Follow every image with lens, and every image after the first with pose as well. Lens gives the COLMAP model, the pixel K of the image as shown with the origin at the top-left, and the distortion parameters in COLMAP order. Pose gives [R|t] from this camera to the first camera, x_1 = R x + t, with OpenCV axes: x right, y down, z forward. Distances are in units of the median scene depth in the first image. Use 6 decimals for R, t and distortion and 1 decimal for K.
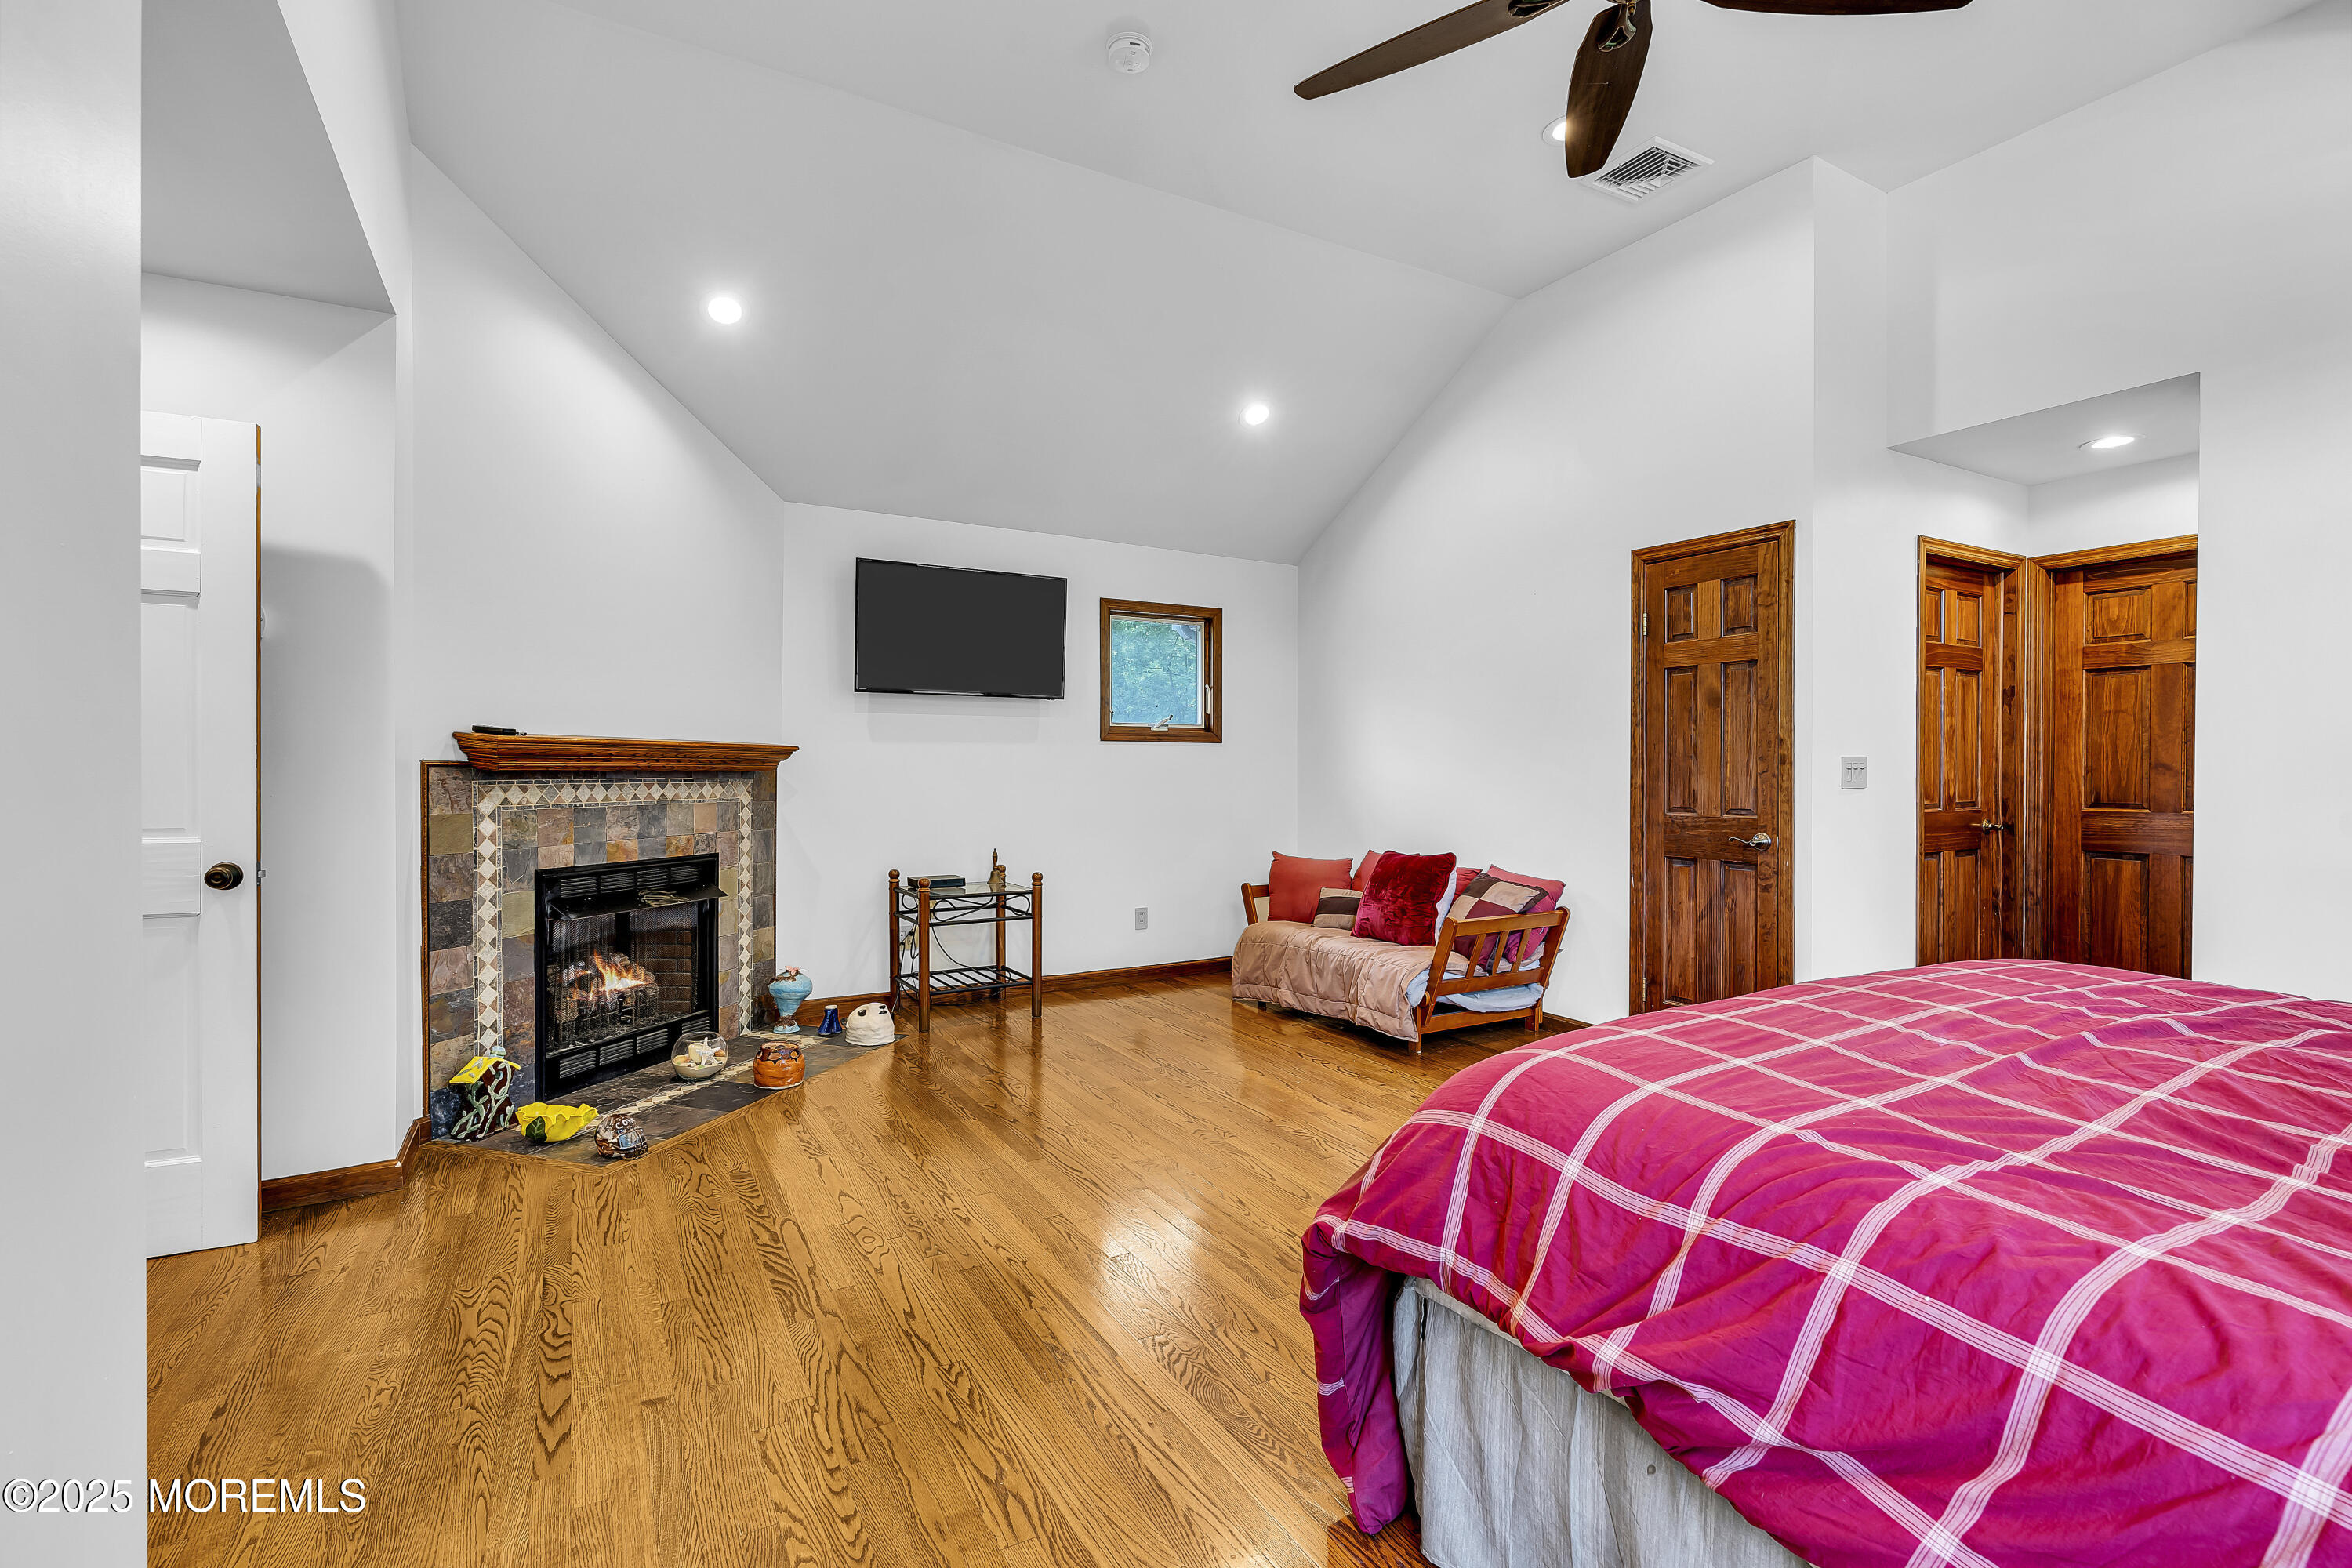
lens RADIAL K [[1042.0, 0, 1179.6], [0, 1042.0, 791.3], [0, 0, 1]] dist [-0.027226, 0.000098]
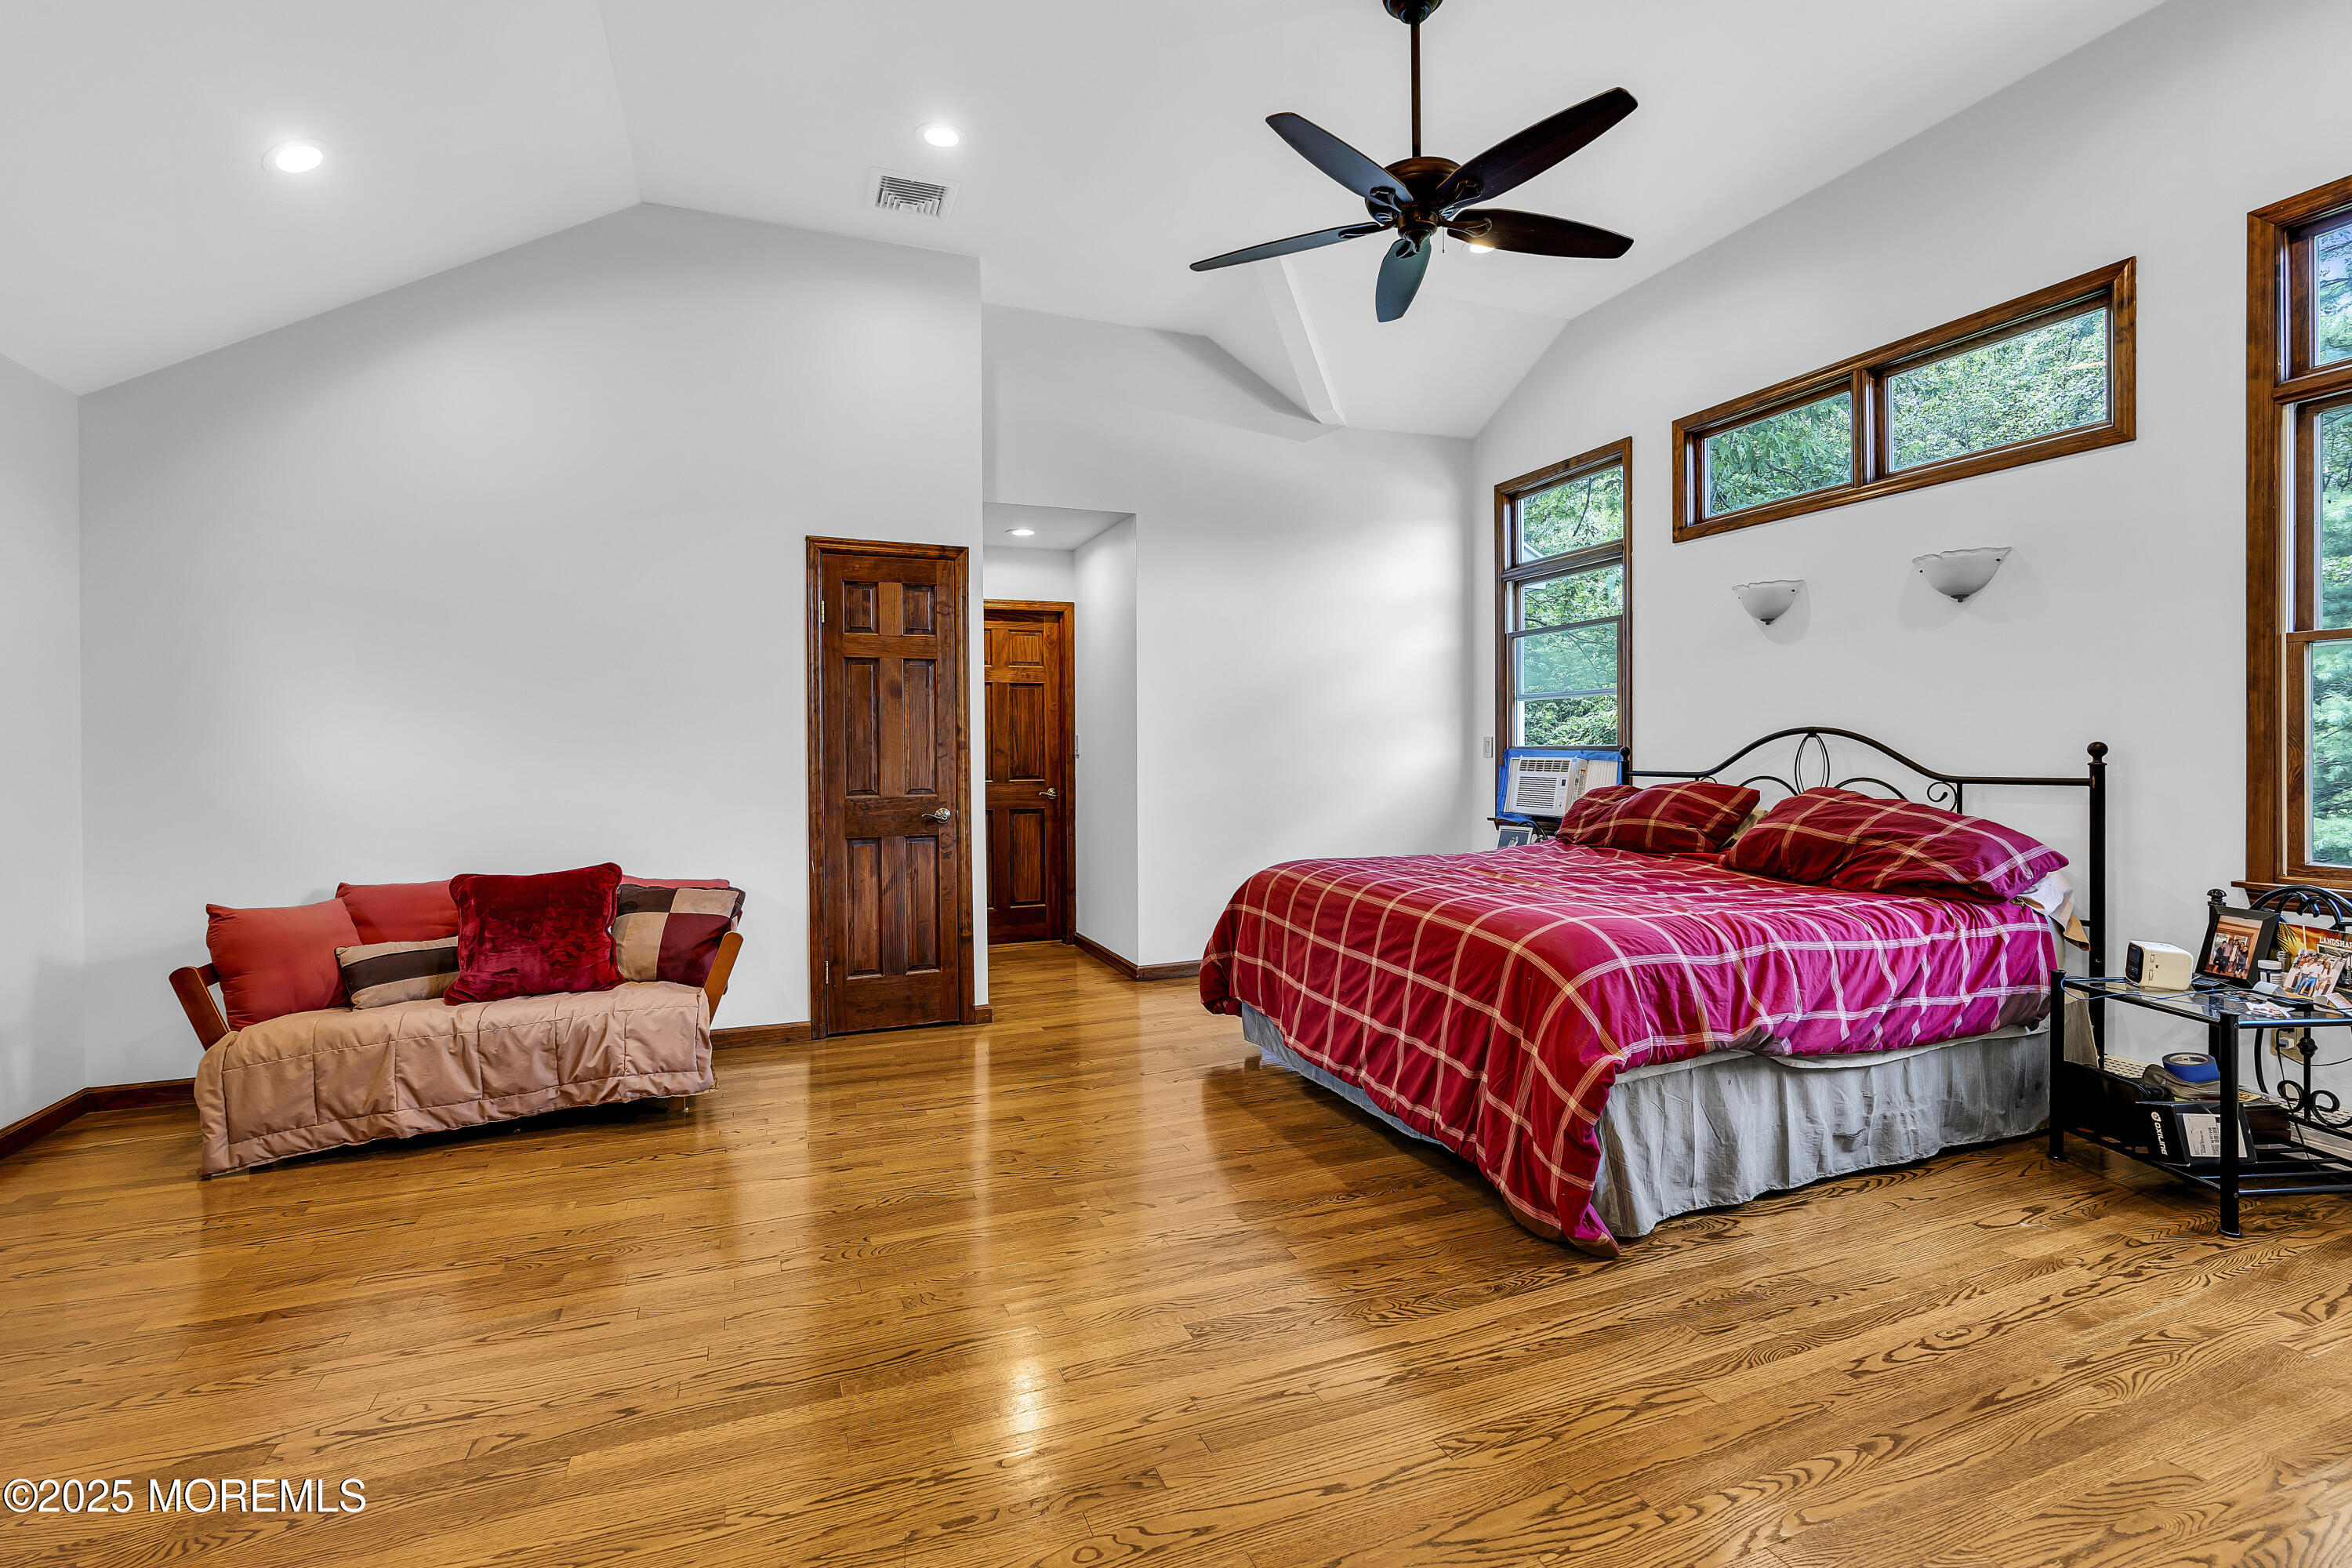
lens RADIAL K [[1056.0, 0, 1175.5], [0, 1056.0, 770.9], [0, 0, 1]] dist [-0.009068, 0.000870]
pose [[0.158089, -0.022616, 0.987166, -0.534335], [0.029344, 0.999404, 0.018197, -0.014953], [-0.986989, 0.026090, 0.158659, 0.513464]]
